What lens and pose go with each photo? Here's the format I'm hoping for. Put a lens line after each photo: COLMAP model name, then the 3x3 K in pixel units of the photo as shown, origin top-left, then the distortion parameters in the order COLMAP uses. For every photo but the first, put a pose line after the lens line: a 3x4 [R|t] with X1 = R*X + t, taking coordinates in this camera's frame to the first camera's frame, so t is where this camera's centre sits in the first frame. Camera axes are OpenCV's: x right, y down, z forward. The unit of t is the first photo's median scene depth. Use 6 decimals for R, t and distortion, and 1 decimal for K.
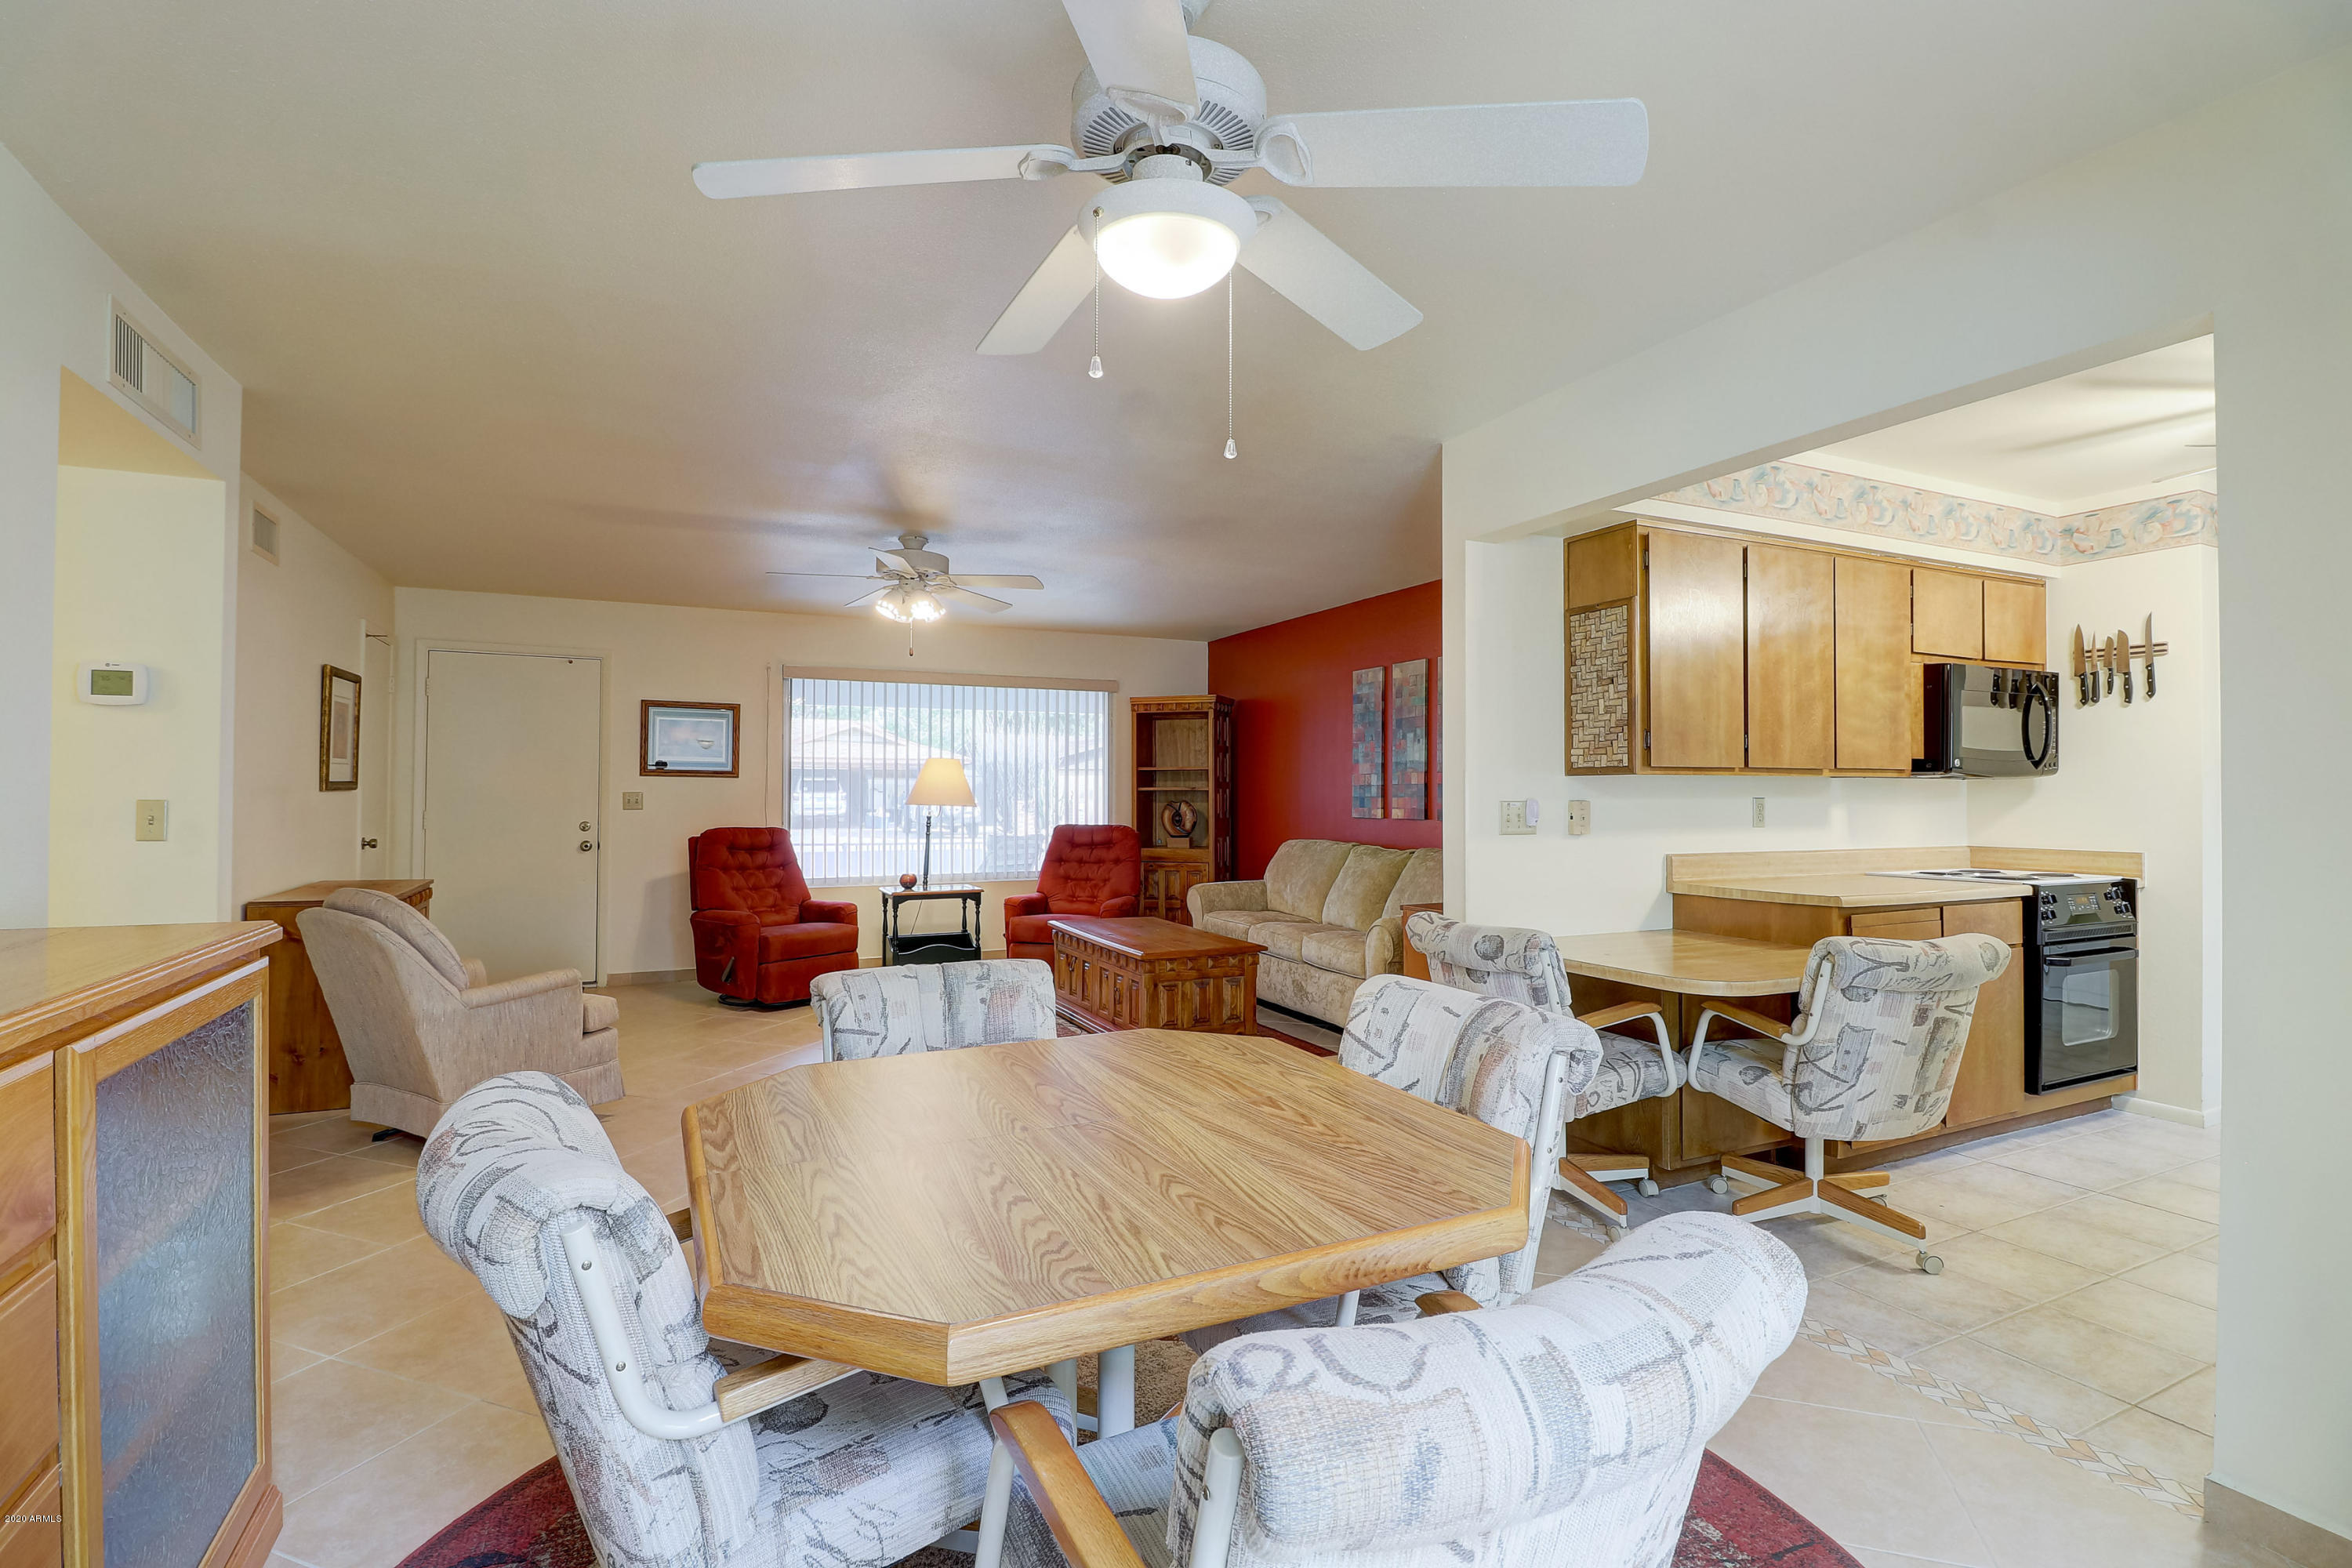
lens RADIAL K [[1091.3, 0, 1194.7], [0, 1091.3, 781.4], [0, 0, 1]] dist [-0.008422, -0.003755]
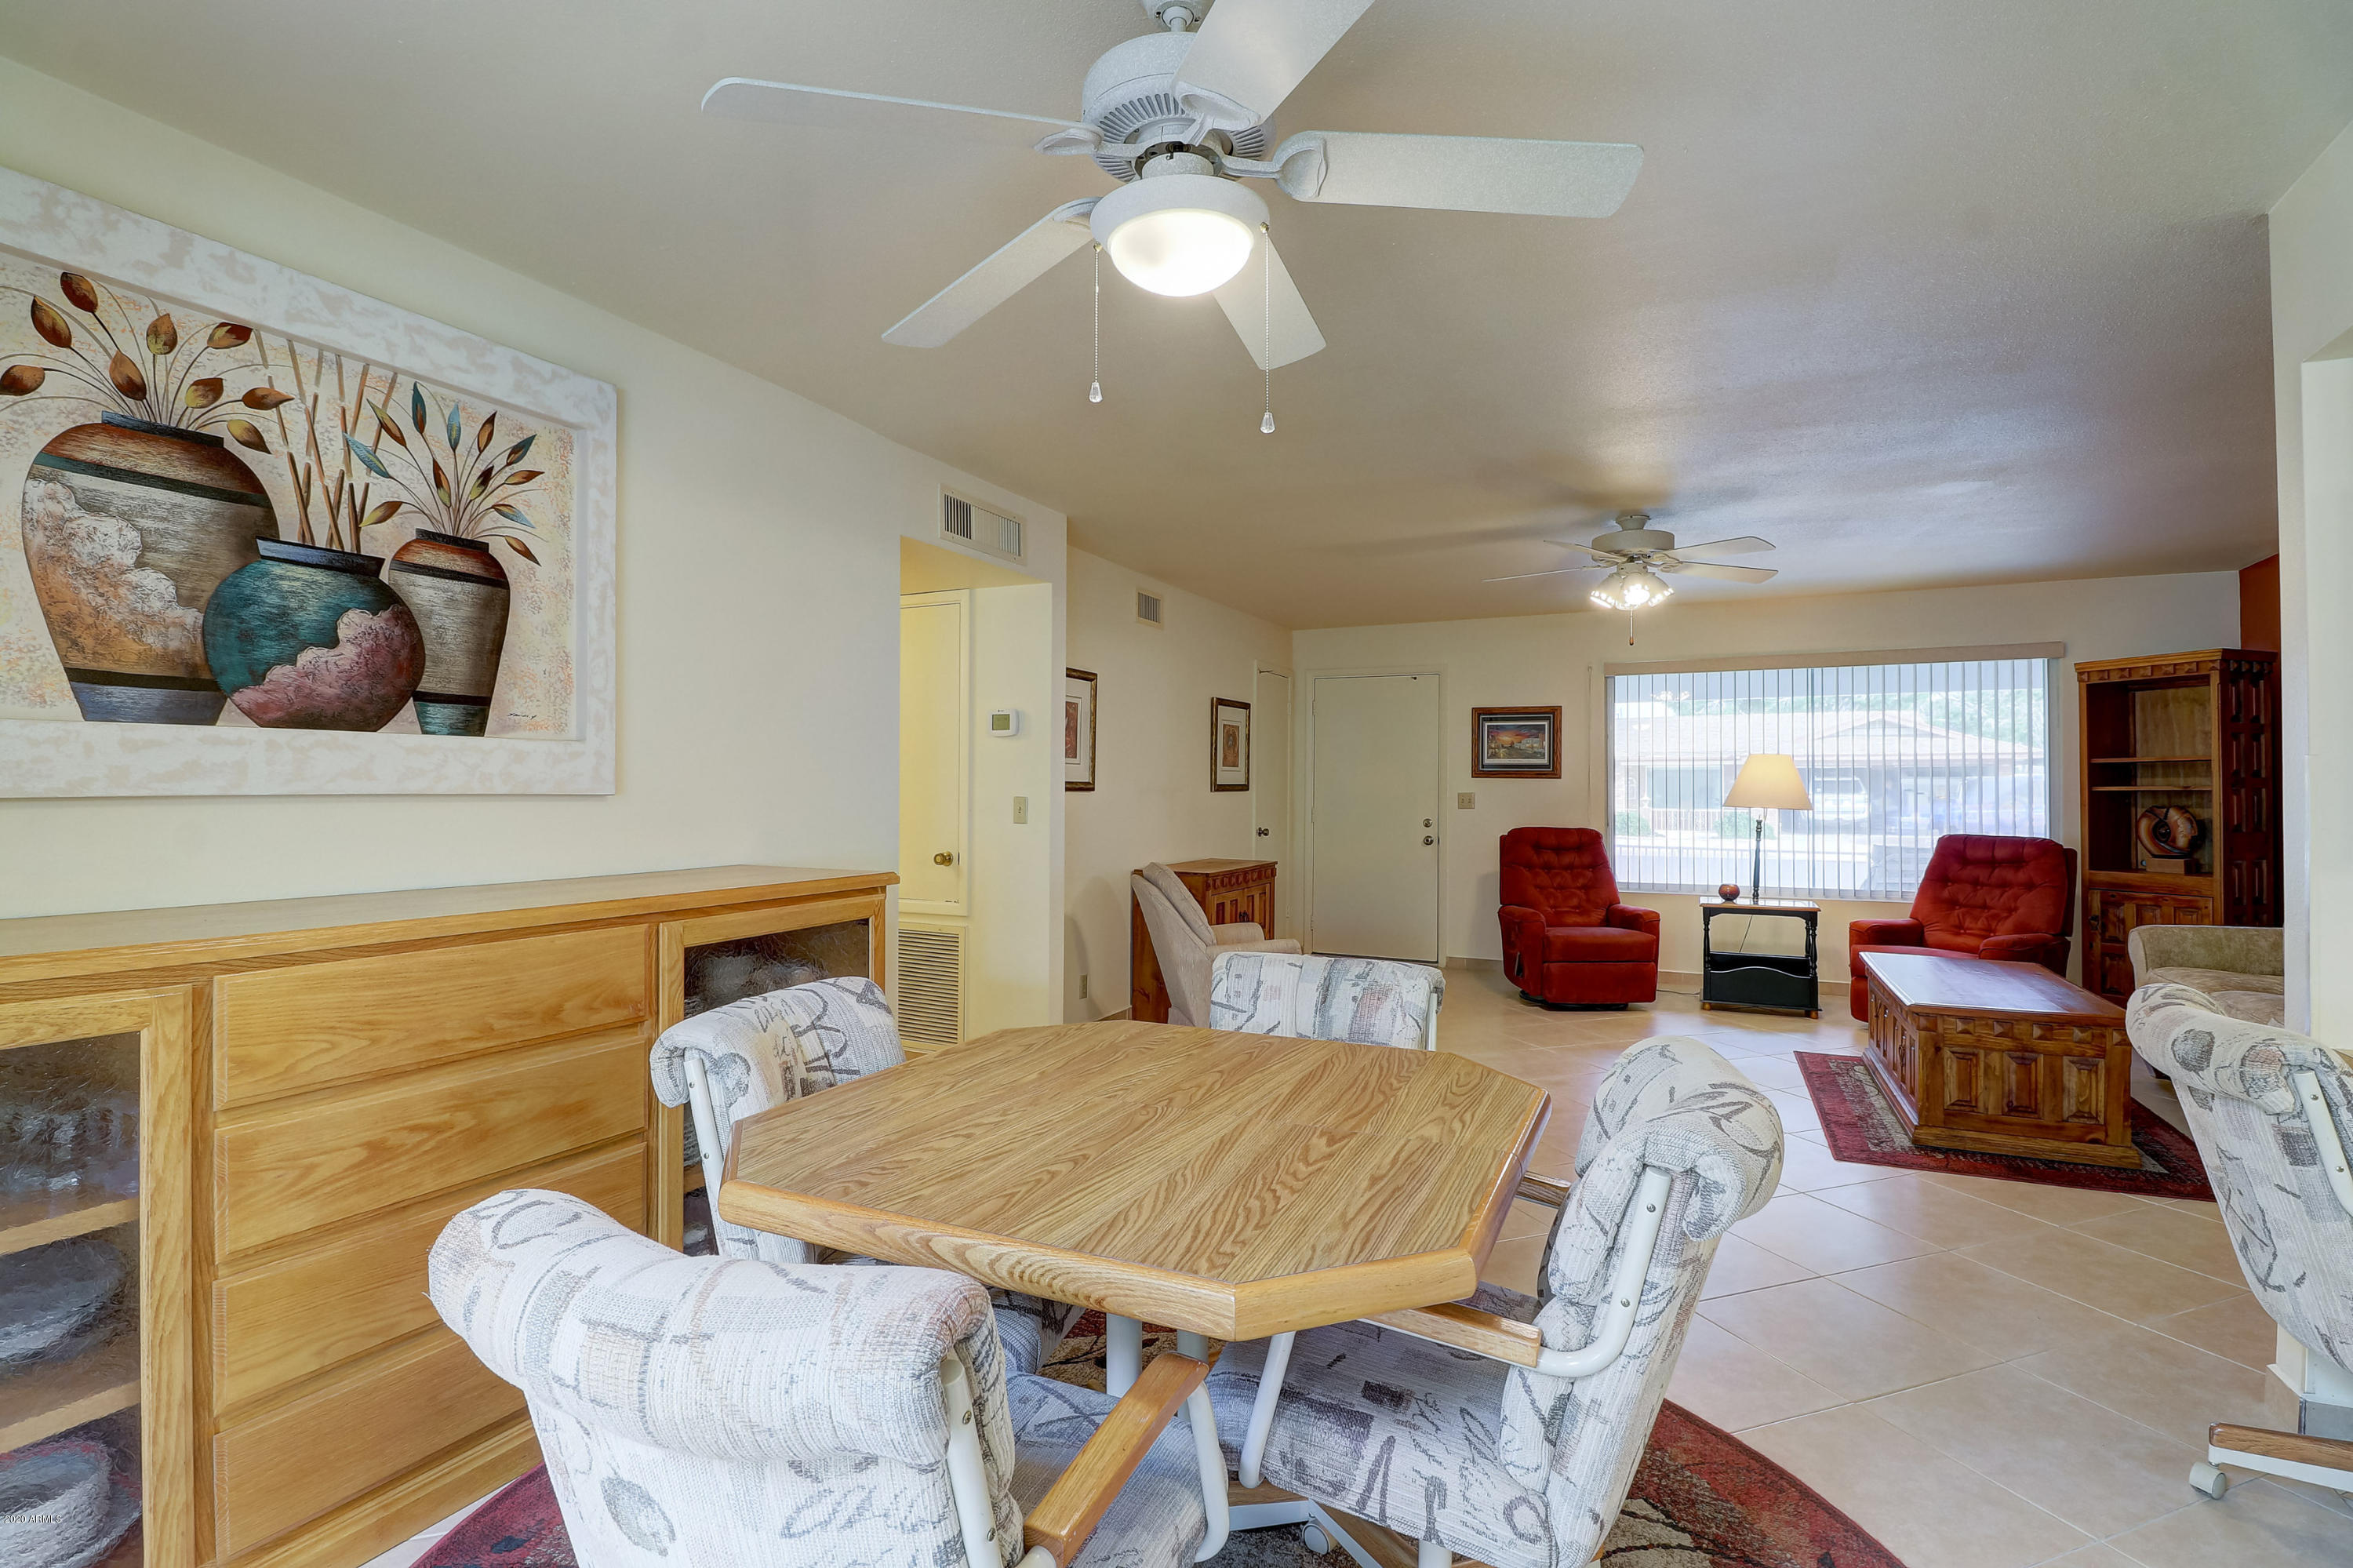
lens RADIAL K [[1091.8, 0, 1142.5], [0, 1091.8, 779.3], [0, 0, 1]] dist [-0.008422, -0.003755]
pose [[0.615635, -0.009549, -0.787973, 0.157271], [0.006917, 0.999954, -0.006714, 0.001635], [0.788001, -0.001317, 0.615673, 0.075748]]
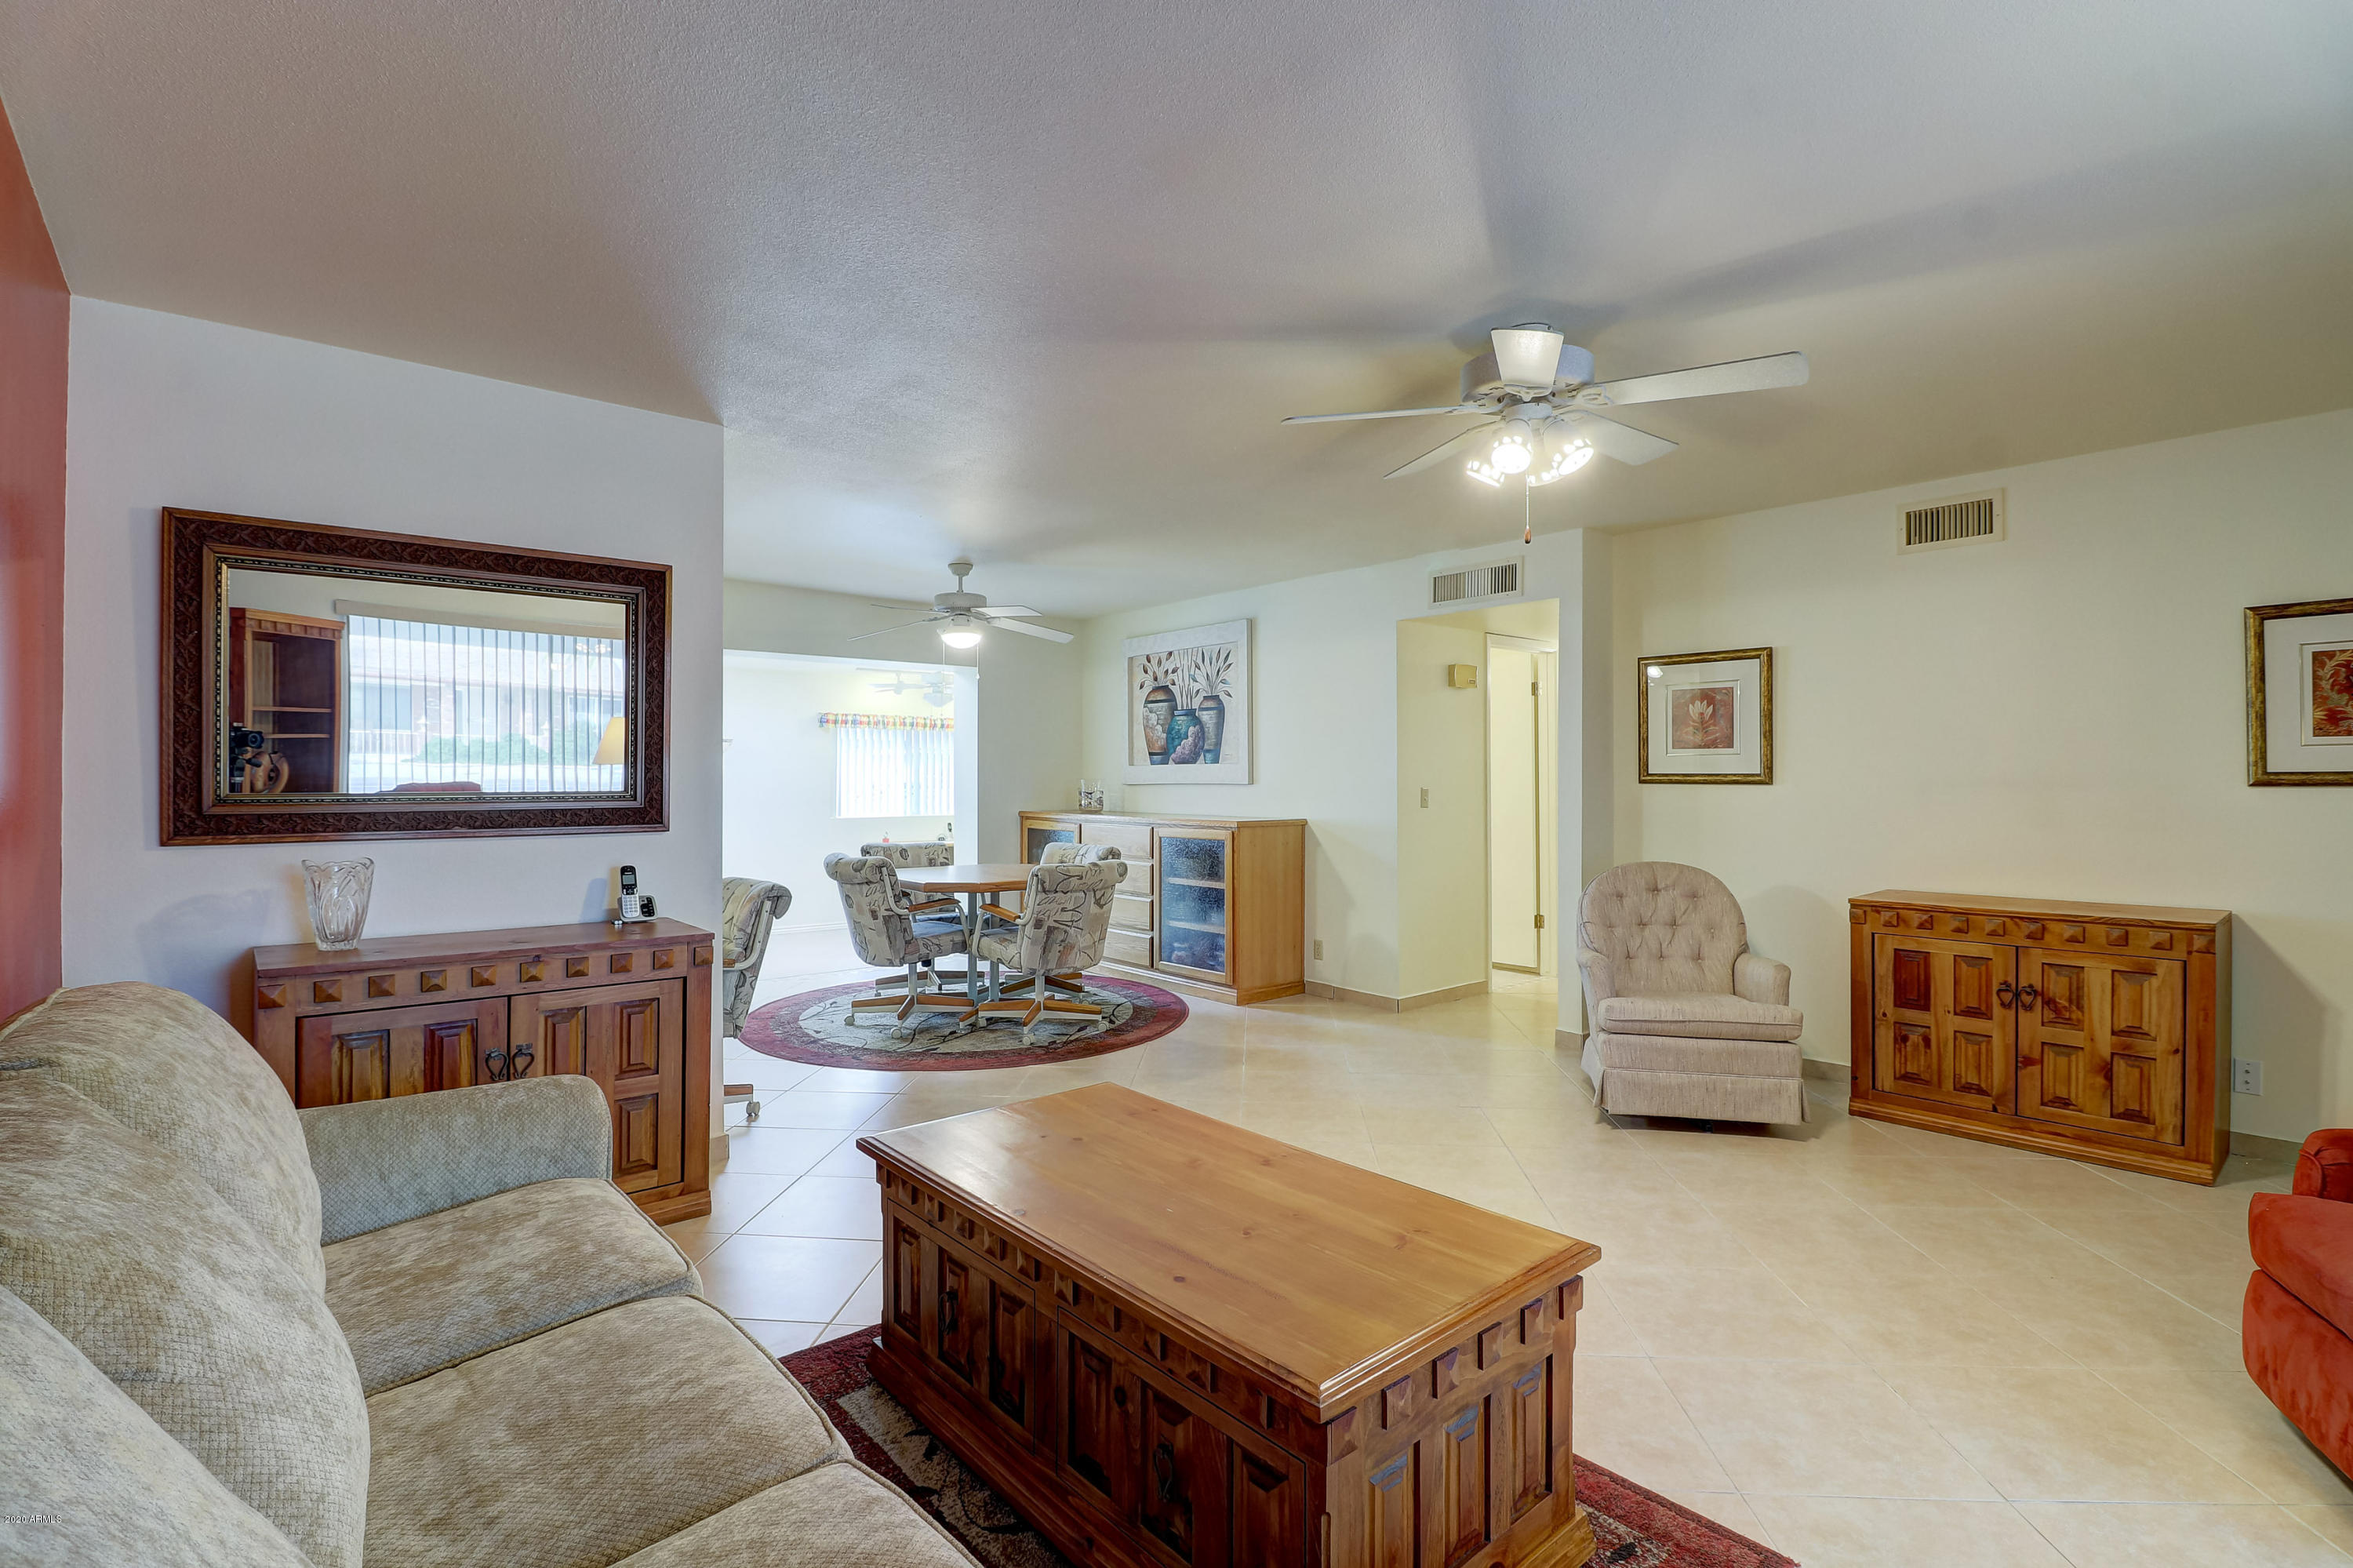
lens RADIAL K [[1091.8, 0, 1168.3], [0, 1091.8, 770.3], [0, 0, 1]] dist [-0.008422, -0.003755]
pose [[-0.962889, -0.004000, -0.269869, 0.087779], [0.000769, 0.999845, -0.017562, 0.006308], [0.269898, -0.017117, -0.962737, 0.817700]]
